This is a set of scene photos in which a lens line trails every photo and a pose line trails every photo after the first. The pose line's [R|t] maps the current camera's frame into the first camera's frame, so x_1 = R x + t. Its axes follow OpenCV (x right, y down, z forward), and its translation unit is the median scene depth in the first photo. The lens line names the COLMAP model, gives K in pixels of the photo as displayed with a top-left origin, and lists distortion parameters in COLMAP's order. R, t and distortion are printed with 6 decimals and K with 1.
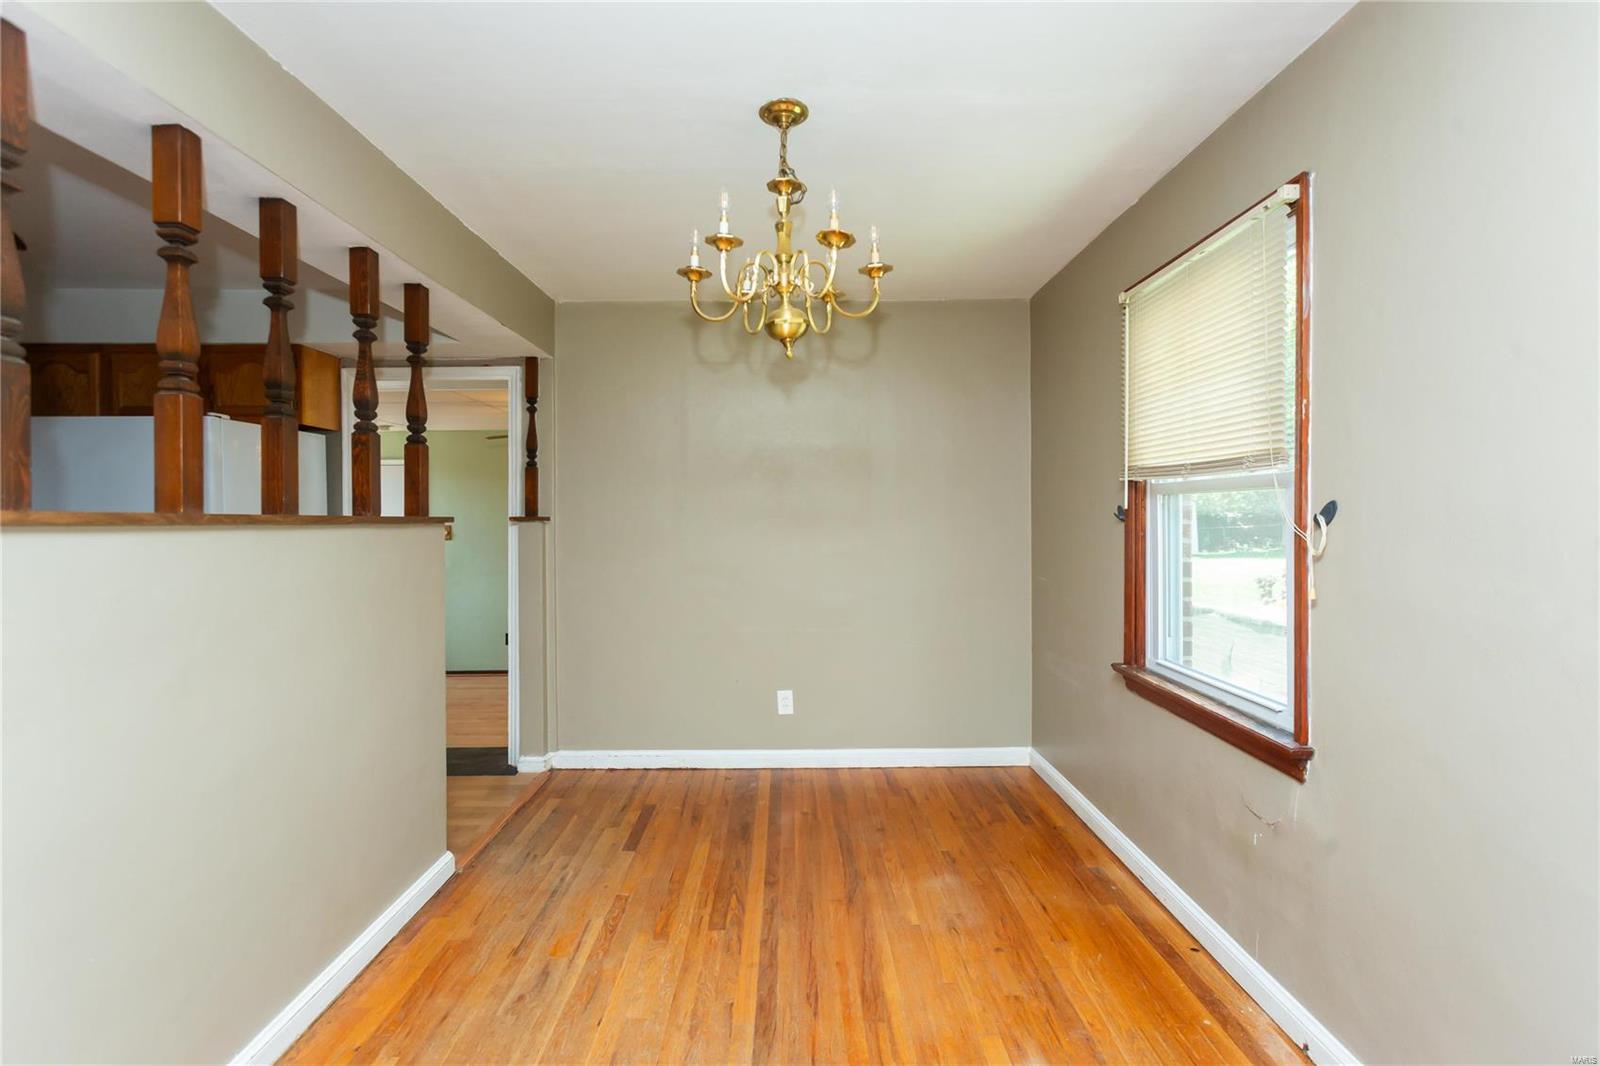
lens RADIAL K [[757.8, 0, 787.2], [0, 757.8, 520.5], [0, 0, 1]] dist [0.006518, 0.000345]
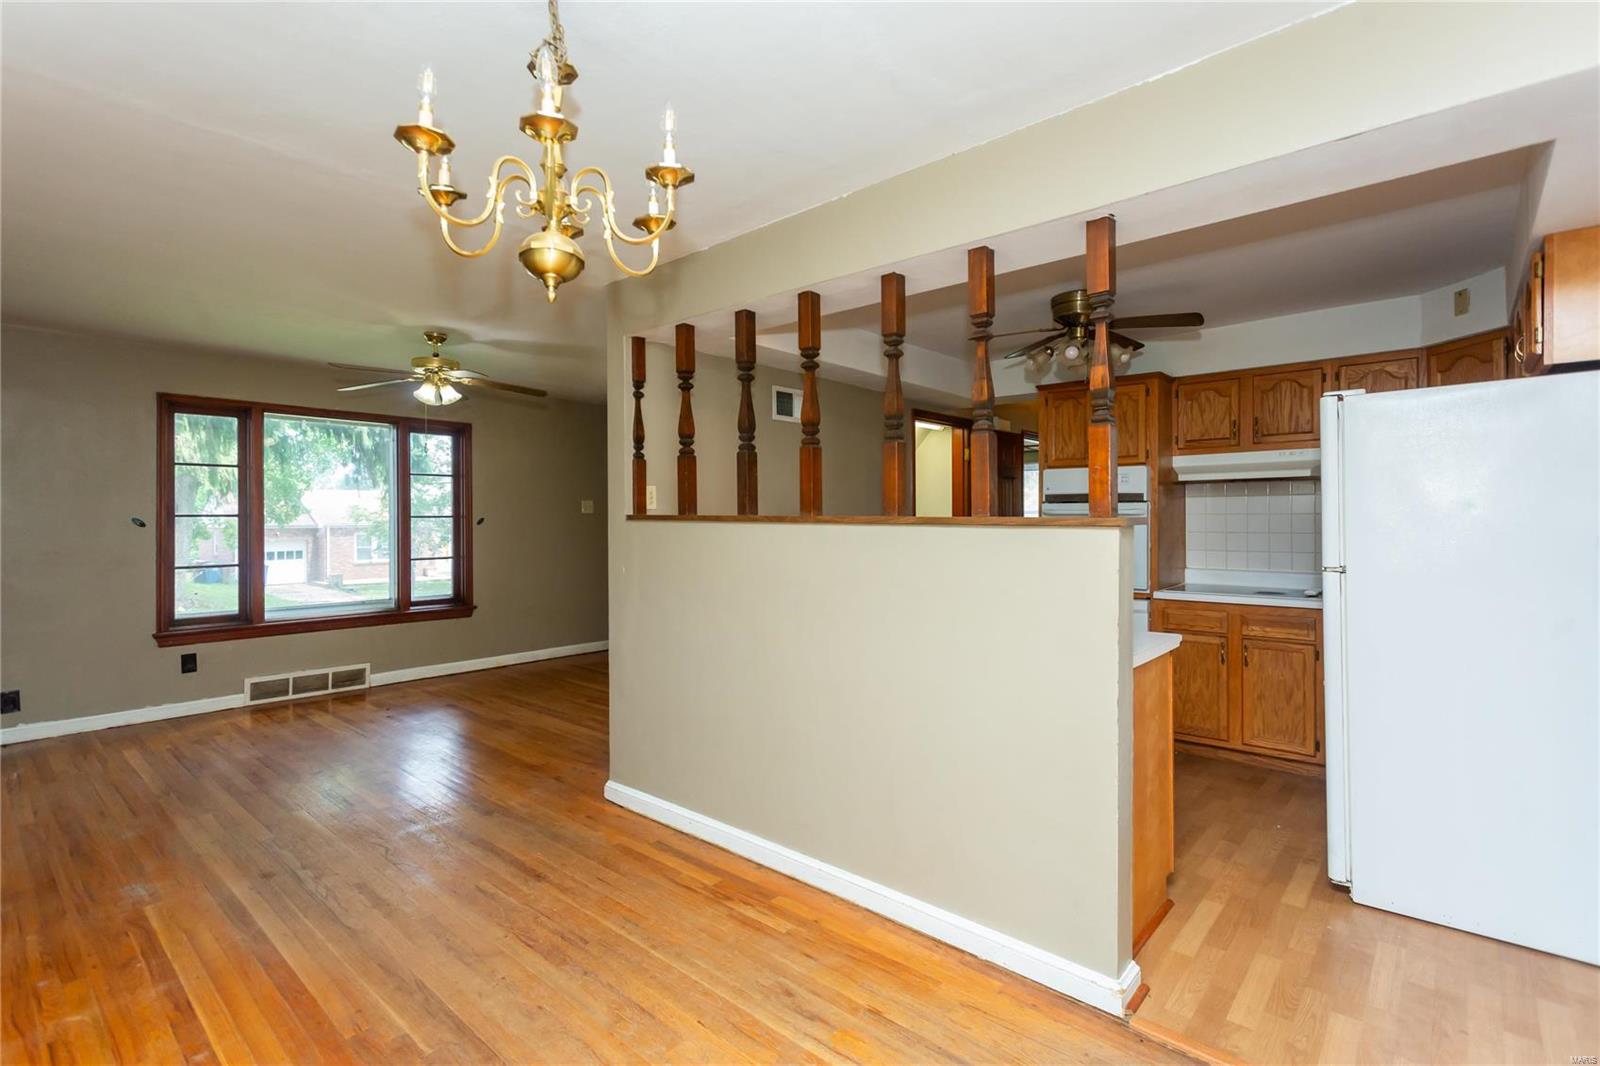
lens RADIAL K [[748.2, 0, 787.5], [0, 748.2, 518.7], [0, 0, 1]] dist [0.003018, -0.000419]
pose [[-0.665459, 0.004515, -0.746420, 0.290380], [-0.000411, 0.999979, 0.006415, -0.005718], [0.746434, 0.004576, -0.665444, 1.235332]]
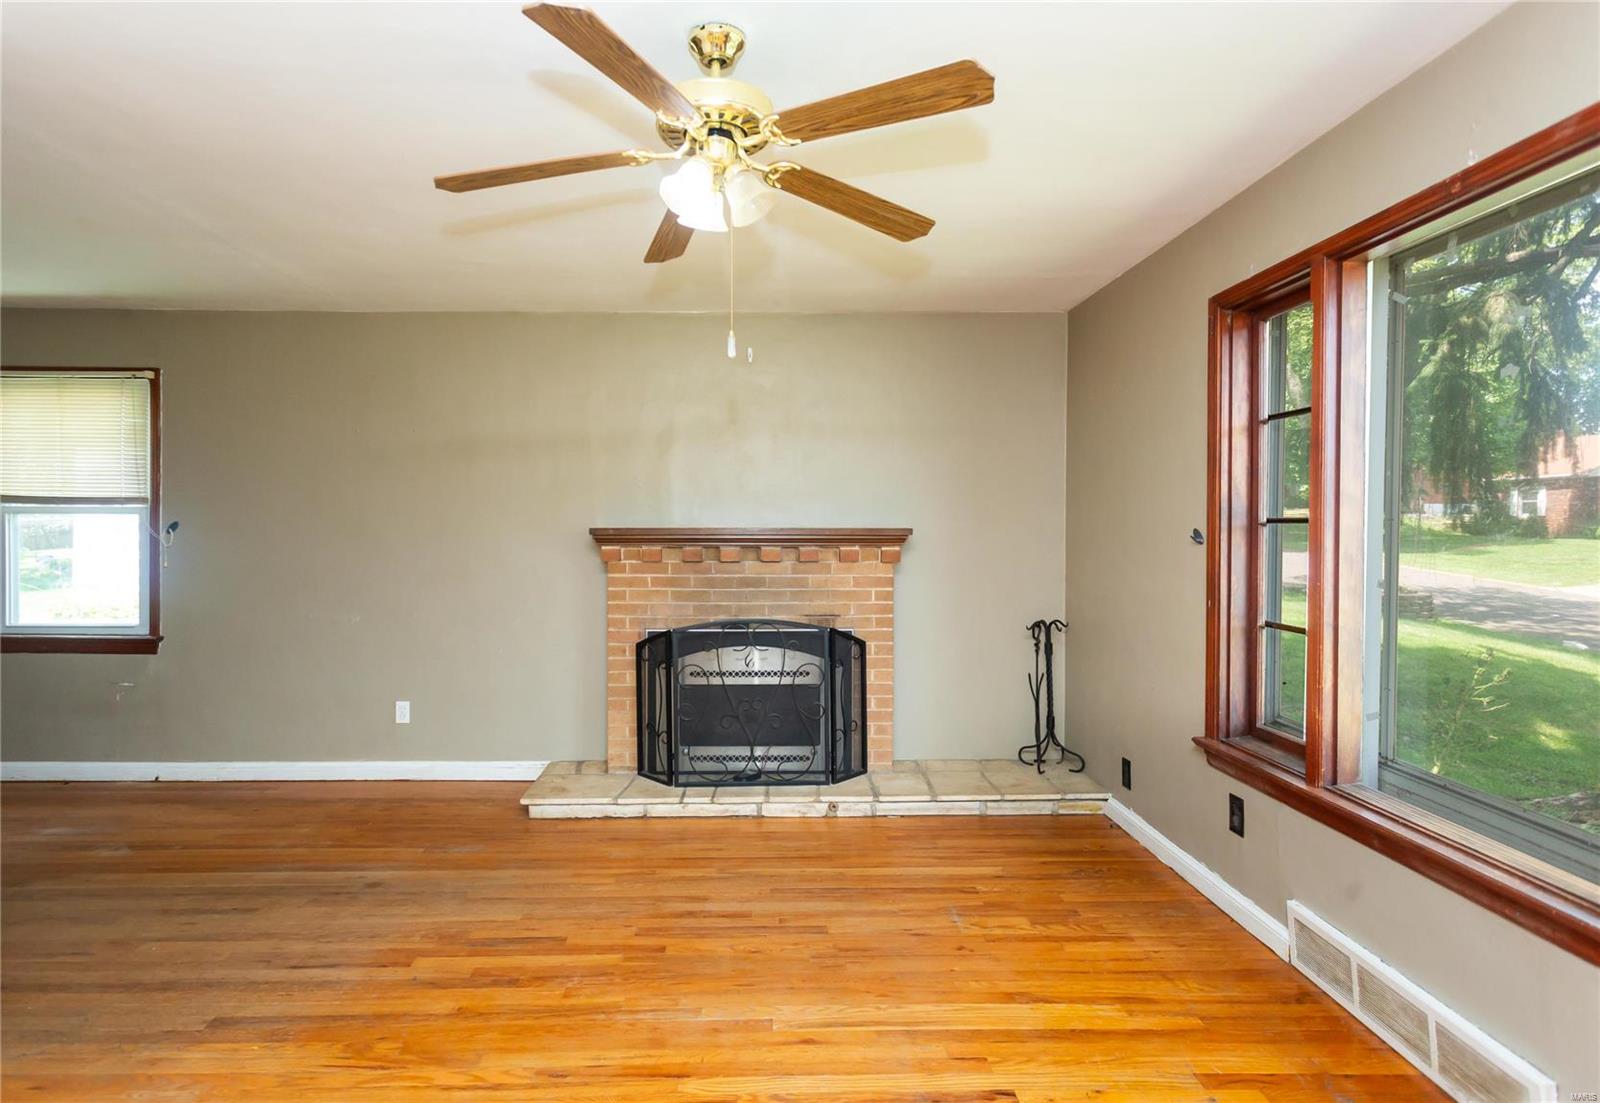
lens RADIAL K [[818.3, 0, 775.8], [0, 818.3, 543.5], [0, 0, 1]] dist [0.000677, 0.000057]
pose [[-0.028901, -0.017203, 0.999434, -1.077723], [0.003301, 0.999845, 0.017305, 0.003545], [-0.999577, 0.003799, -0.028840, -0.455017]]
